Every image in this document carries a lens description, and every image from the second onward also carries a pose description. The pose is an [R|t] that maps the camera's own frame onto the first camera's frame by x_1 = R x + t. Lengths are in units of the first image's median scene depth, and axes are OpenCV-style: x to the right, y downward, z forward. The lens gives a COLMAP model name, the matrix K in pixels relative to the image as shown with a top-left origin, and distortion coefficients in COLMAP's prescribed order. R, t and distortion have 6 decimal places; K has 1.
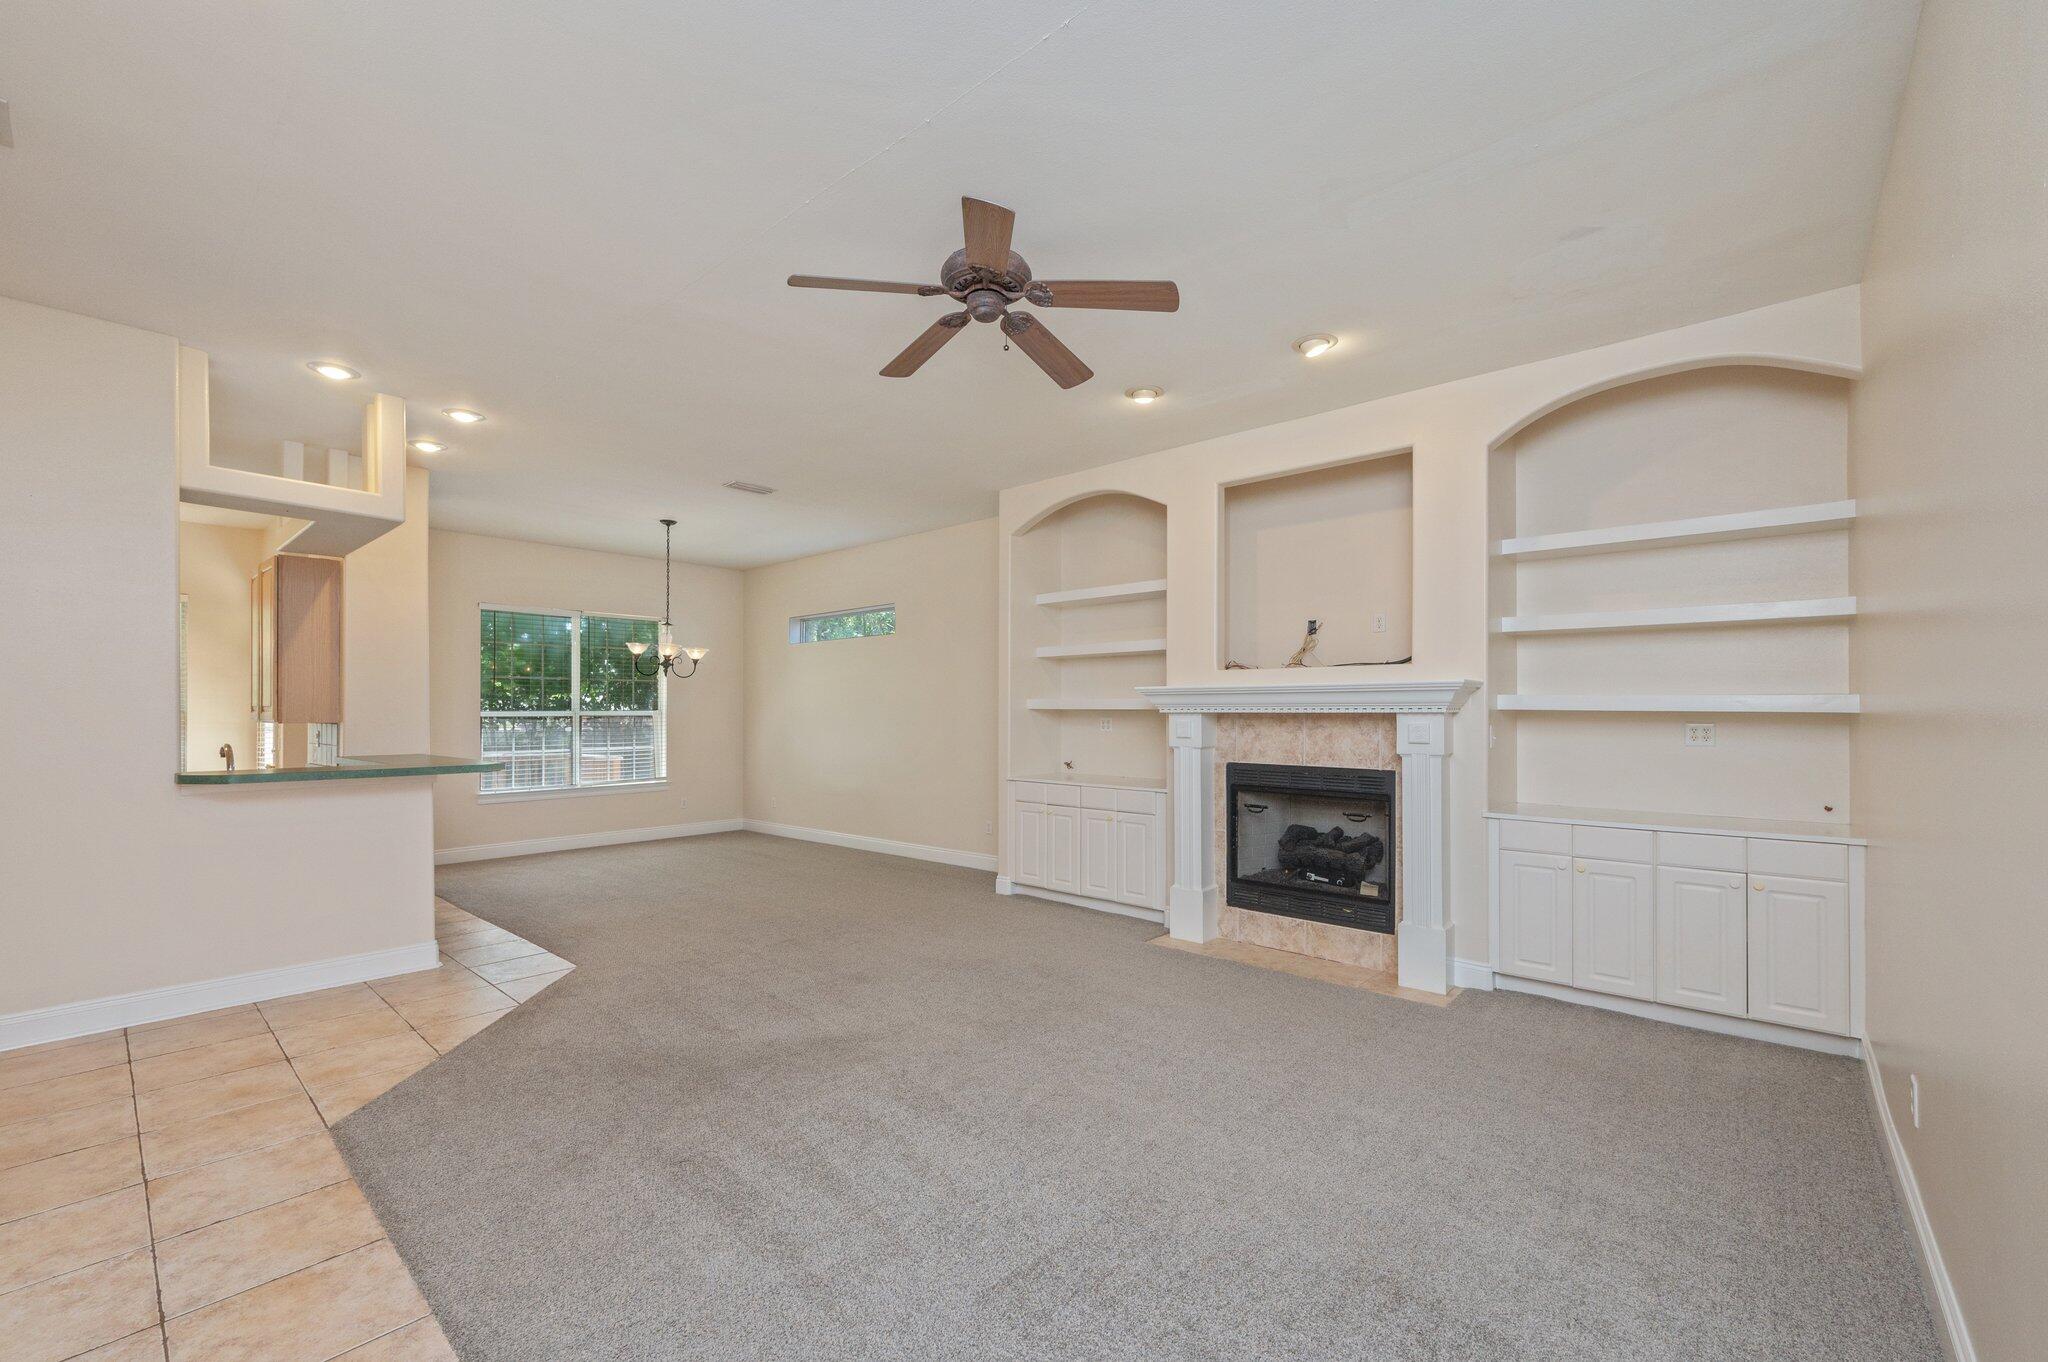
lens RADIAL K [[833.8, 0, 1022.5], [0, 833.8, 707.1], [0, 0, 1]] dist [-0.000295, -0.000080]
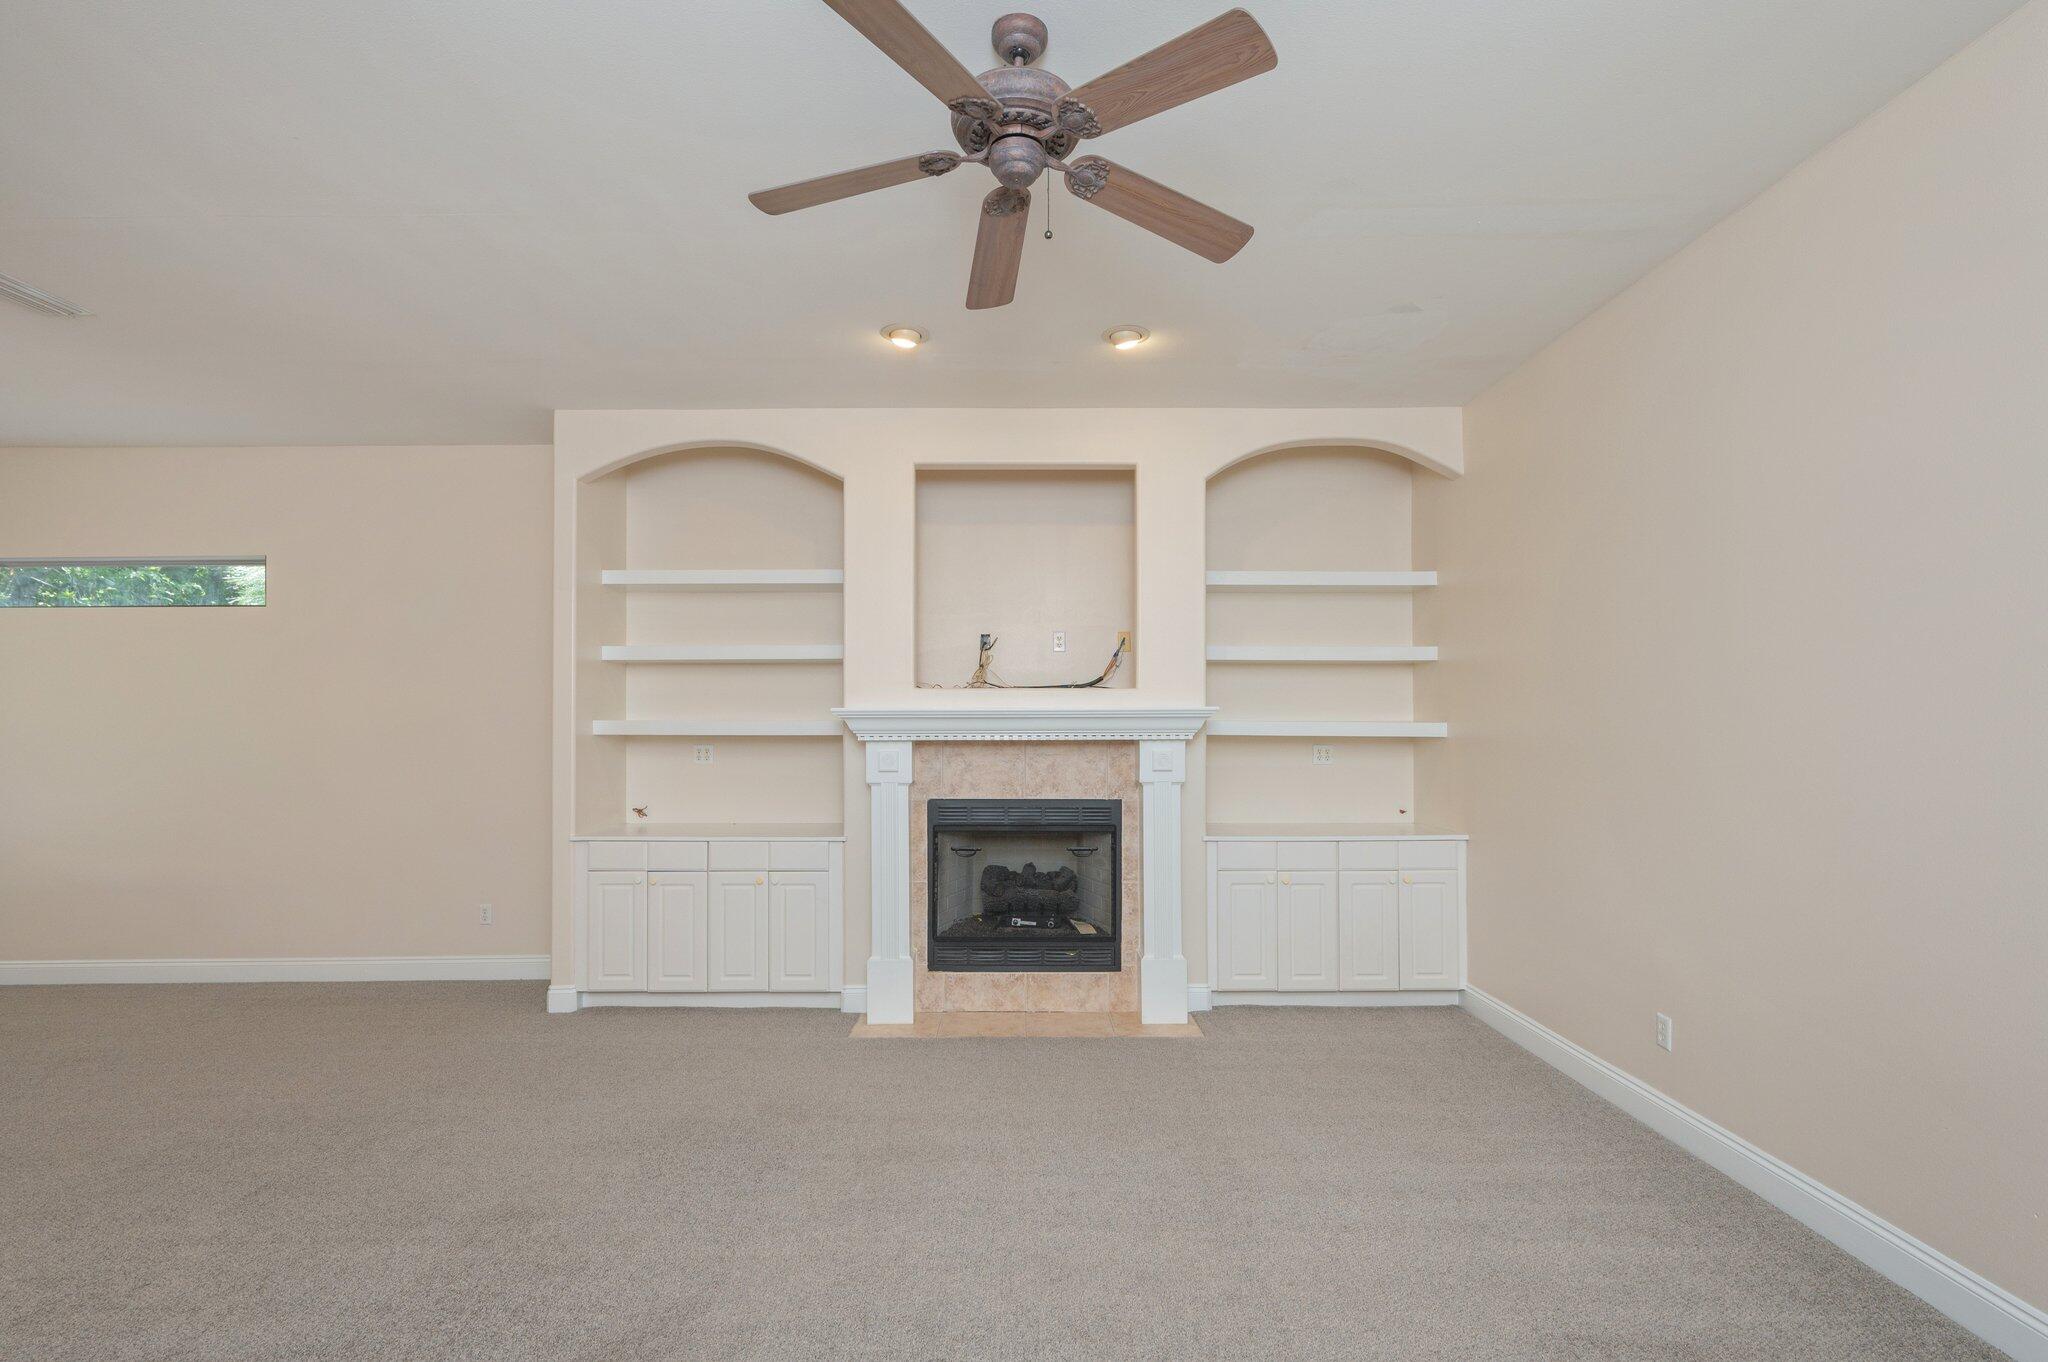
lens RADIAL K [[933.8, 0, 1025.3], [0, 933.8, 713.1], [0, 0, 1]] dist [0.000546, -0.000363]
pose [[0.744092, 0.006771, 0.668043, -0.323282], [-0.001972, 0.999967, -0.007939, -0.012935], [-0.668074, 0.004590, 0.744081, 0.253486]]
